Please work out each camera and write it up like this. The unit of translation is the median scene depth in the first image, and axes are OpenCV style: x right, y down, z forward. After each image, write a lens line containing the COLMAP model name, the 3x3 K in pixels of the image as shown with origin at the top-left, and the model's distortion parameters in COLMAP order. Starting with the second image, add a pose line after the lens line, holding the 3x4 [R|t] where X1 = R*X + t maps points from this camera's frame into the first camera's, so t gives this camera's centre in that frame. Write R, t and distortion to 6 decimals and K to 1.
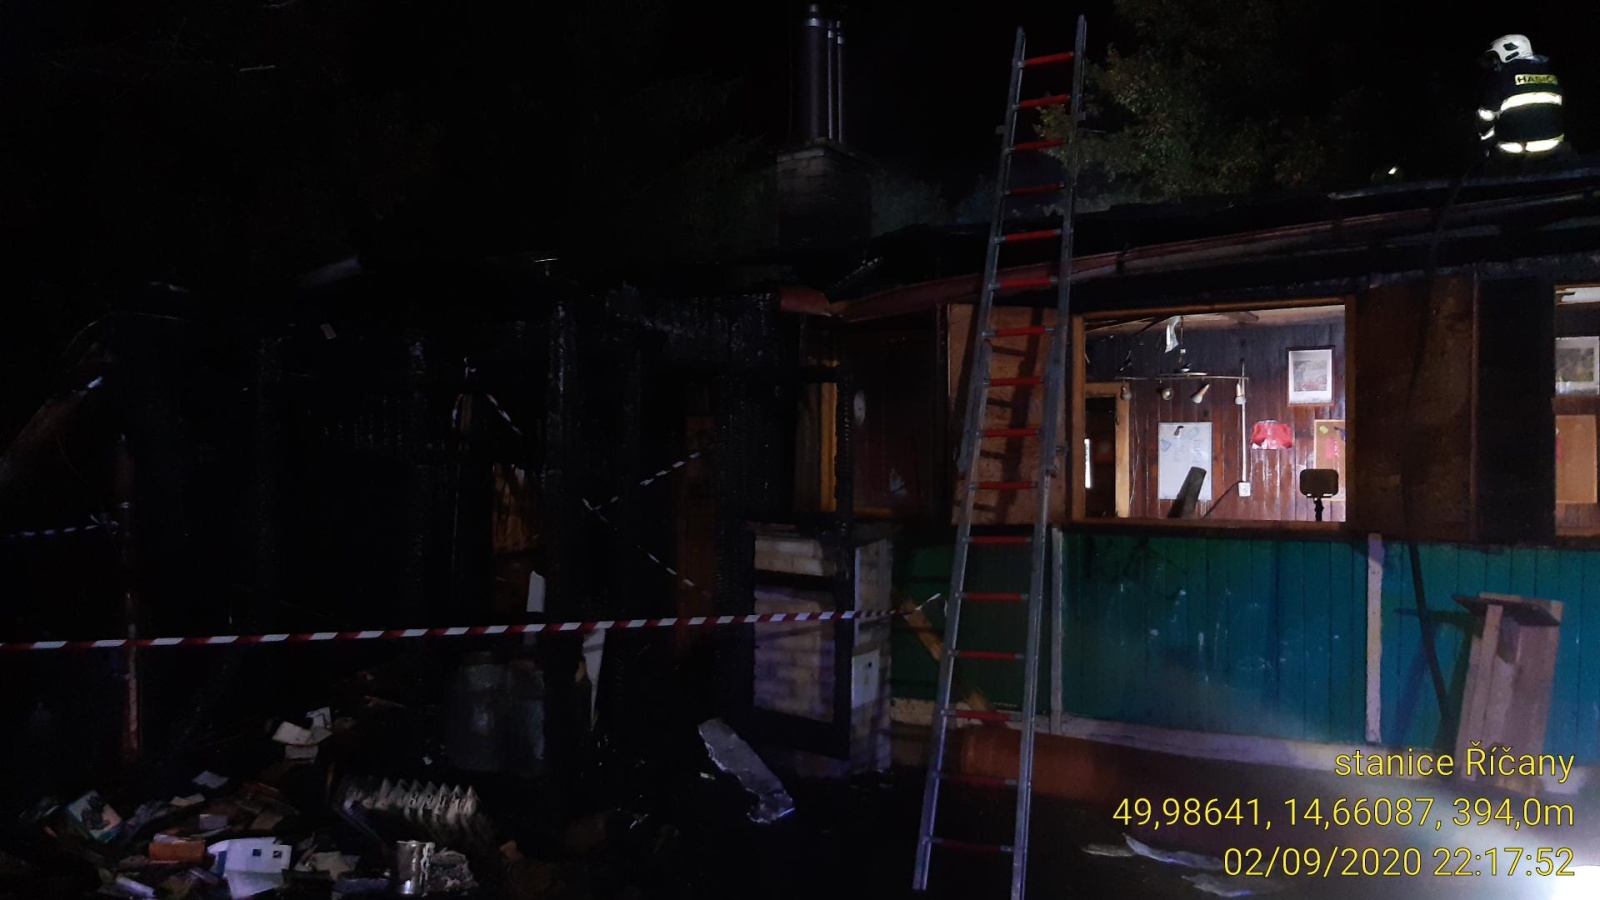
lens RADIAL K [[1220.6, 0, 800.0], [0, 1220.6, 450.0], [0, 0, 1]] dist [0.106789, -0.241837]
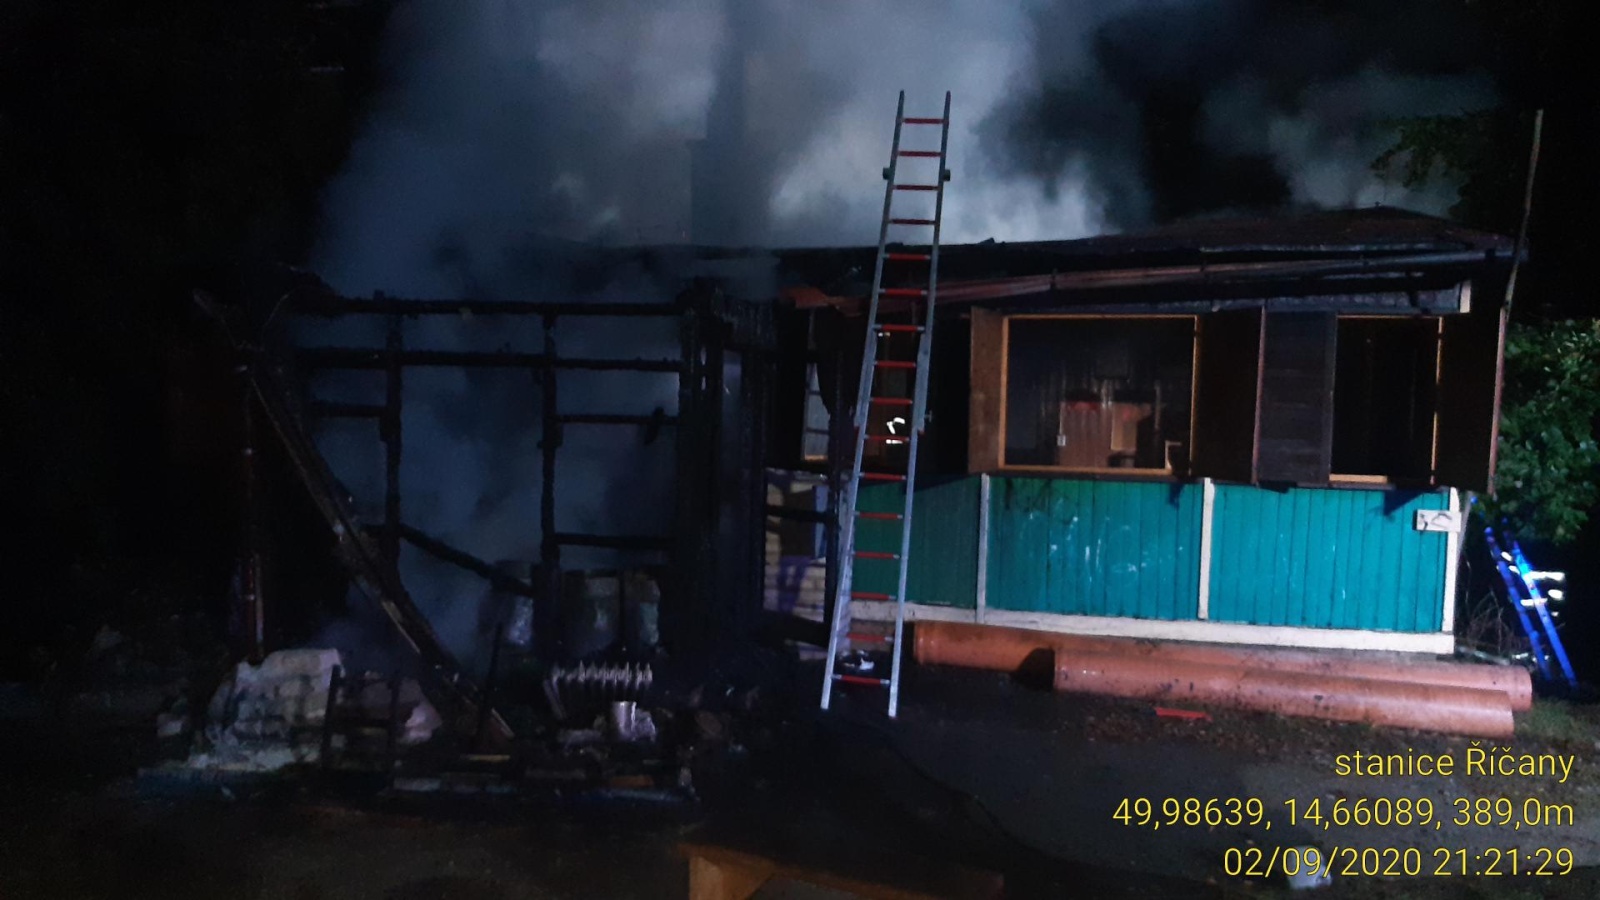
lens RADIAL K [[1258.4, 0, 800.0], [0, 1258.4, 450.0], [0, 0, 1]] dist [0.060657, -0.121840]
pose [[0.964572, 0.008521, 0.263682, -0.355833], [-0.024081, 0.998150, 0.055834, -0.033898], [-0.262718, -0.060206, 0.962992, -0.284552]]
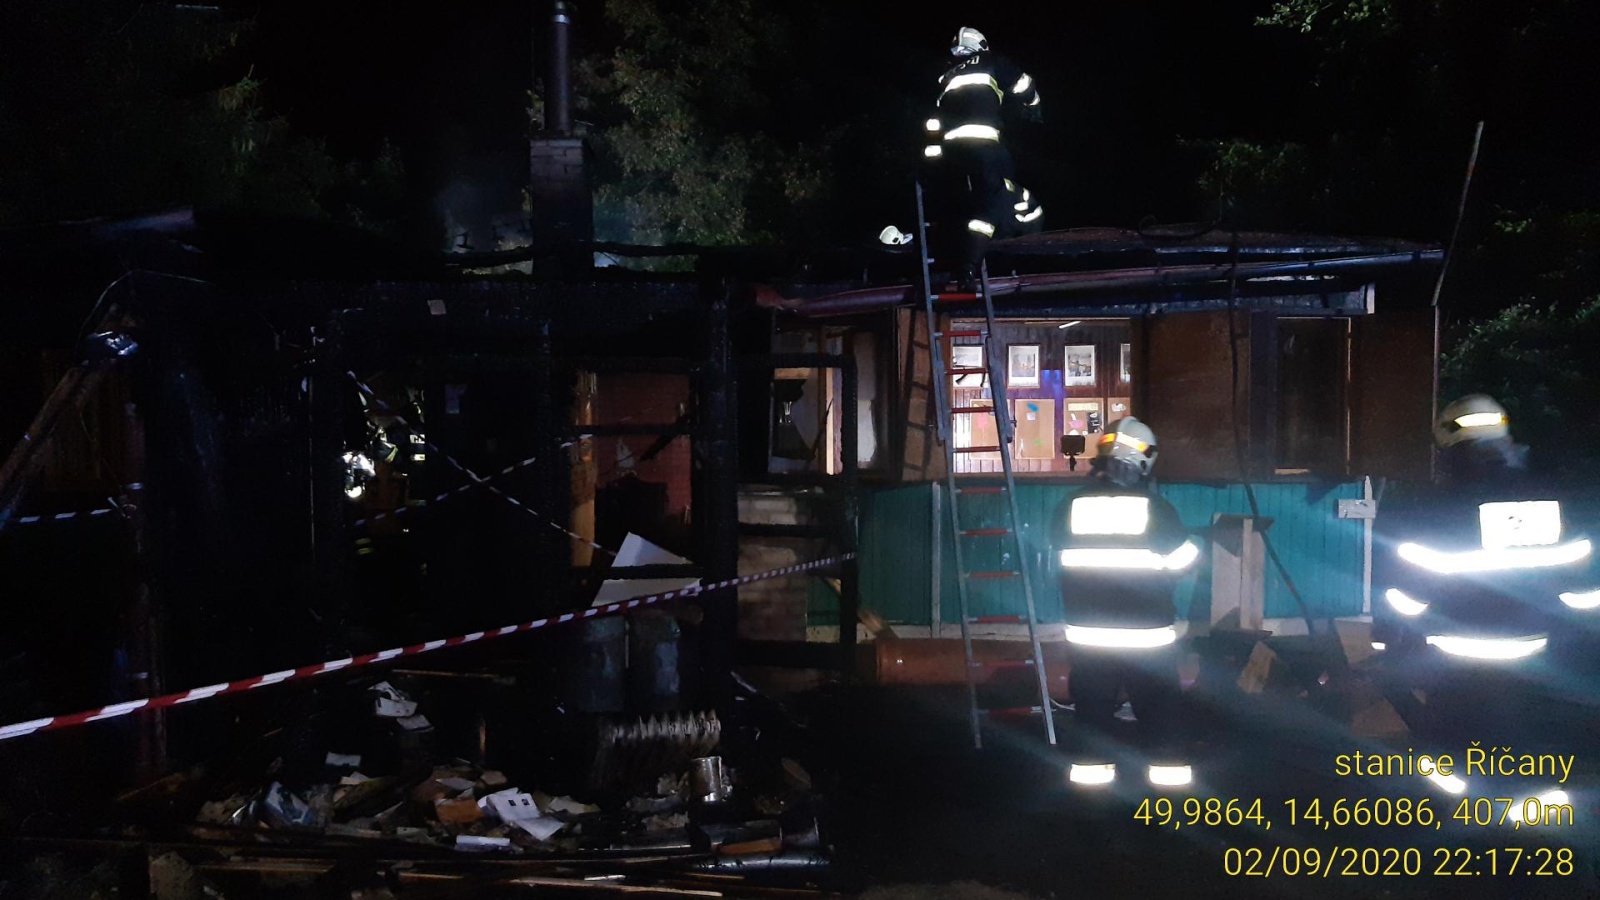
lens RADIAL K [[1220.6, 0, 800.0], [0, 1220.6, 450.0], [0, 0, 1]] dist [0.106789, -0.241837]
pose [[0.841897, -0.014435, 0.539446, -0.616441], [0.001444, 0.999699, 0.024496, -0.002791], [-0.539637, -0.019844, 0.841664, -0.018149]]
